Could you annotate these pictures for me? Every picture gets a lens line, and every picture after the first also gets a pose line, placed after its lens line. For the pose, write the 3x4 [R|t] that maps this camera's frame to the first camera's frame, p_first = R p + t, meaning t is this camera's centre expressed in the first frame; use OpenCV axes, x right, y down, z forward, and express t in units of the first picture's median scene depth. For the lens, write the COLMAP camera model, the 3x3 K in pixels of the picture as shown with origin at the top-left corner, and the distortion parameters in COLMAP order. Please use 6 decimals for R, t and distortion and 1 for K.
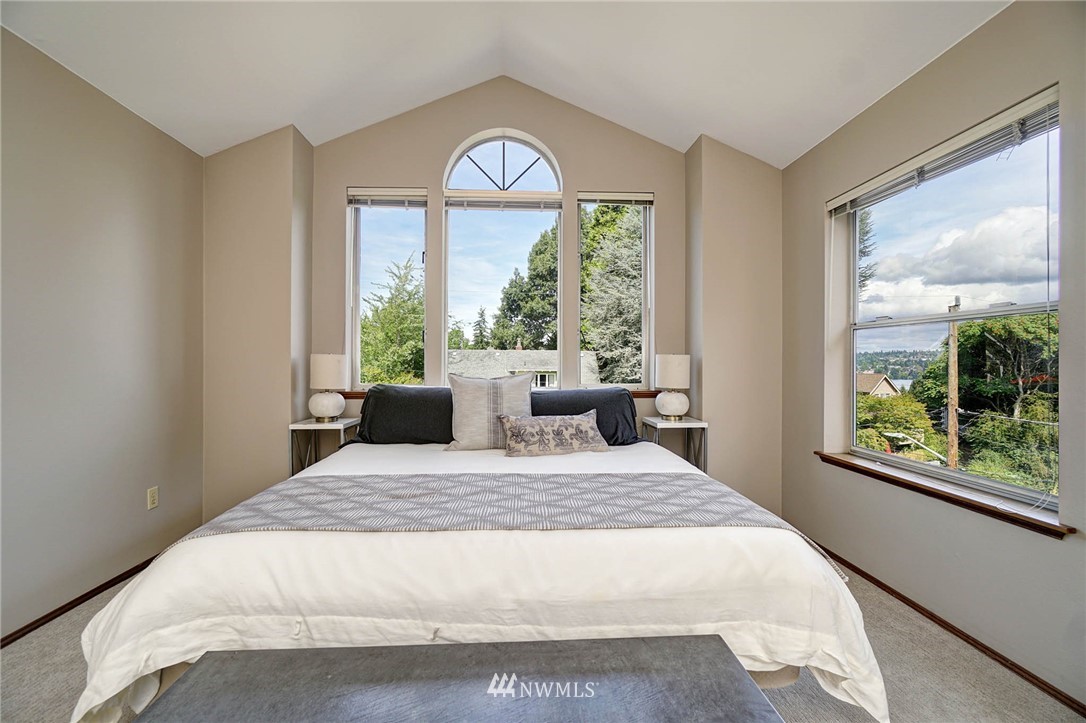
lens RADIAL K [[465.2, 0, 539.9], [0, 465.2, 365.6], [0, 0, 1]] dist [-0.000376, 0.000307]
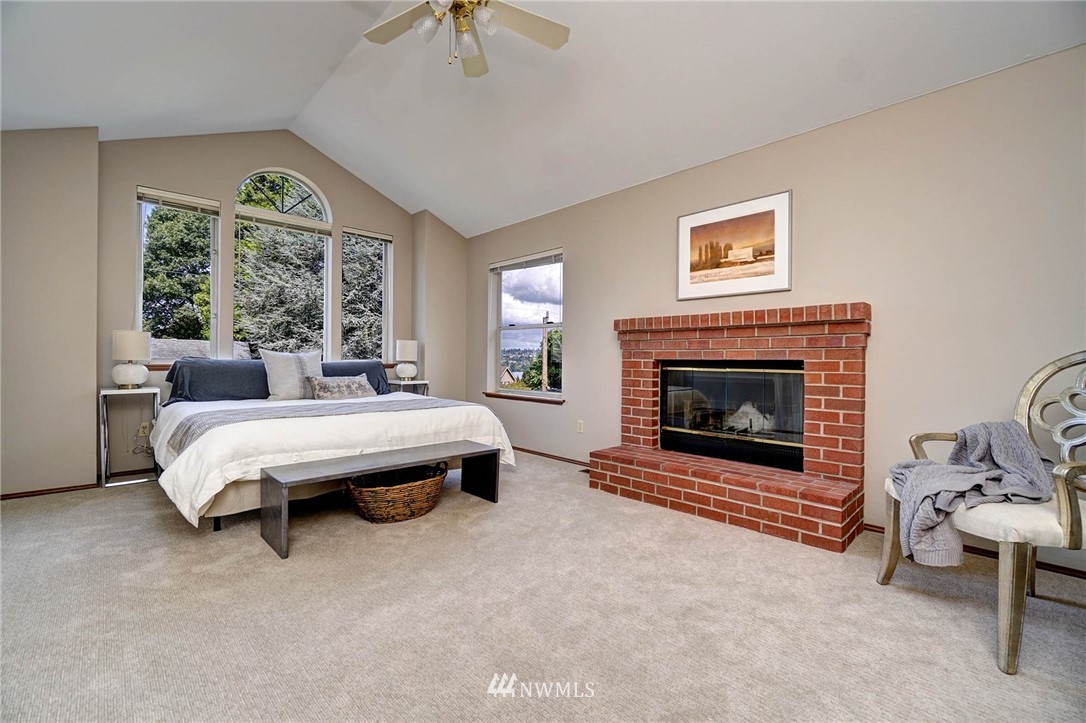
lens RADIAL K [[478.0, 0, 543.0], [0, 478.0, 361.5], [0, 0, 1]] dist [-0.062289, 0.014655]
pose [[0.754870, 0.003423, 0.655866, -0.054362], [-0.003997, 0.999992, -0.000618, 0.006044], [-0.655862, -0.002155, 0.754877, -0.068713]]
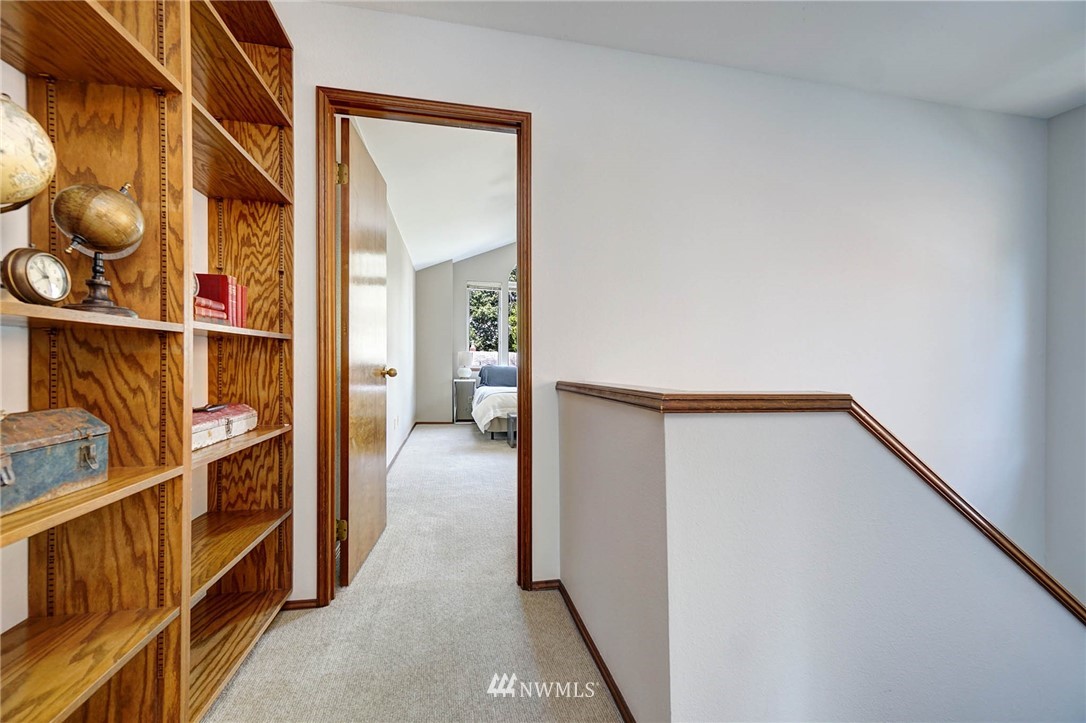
lens RADIAL K [[465.2, 0, 539.9], [0, 465.2, 365.6], [0, 0, 1]] dist [-0.000376, 0.000307]
pose [[0.991680, 0.001153, 0.128723, -0.047935], [-0.000760, 0.999995, -0.003100, 0.006475], [-0.128726, 0.002976, 0.991676, -0.193058]]
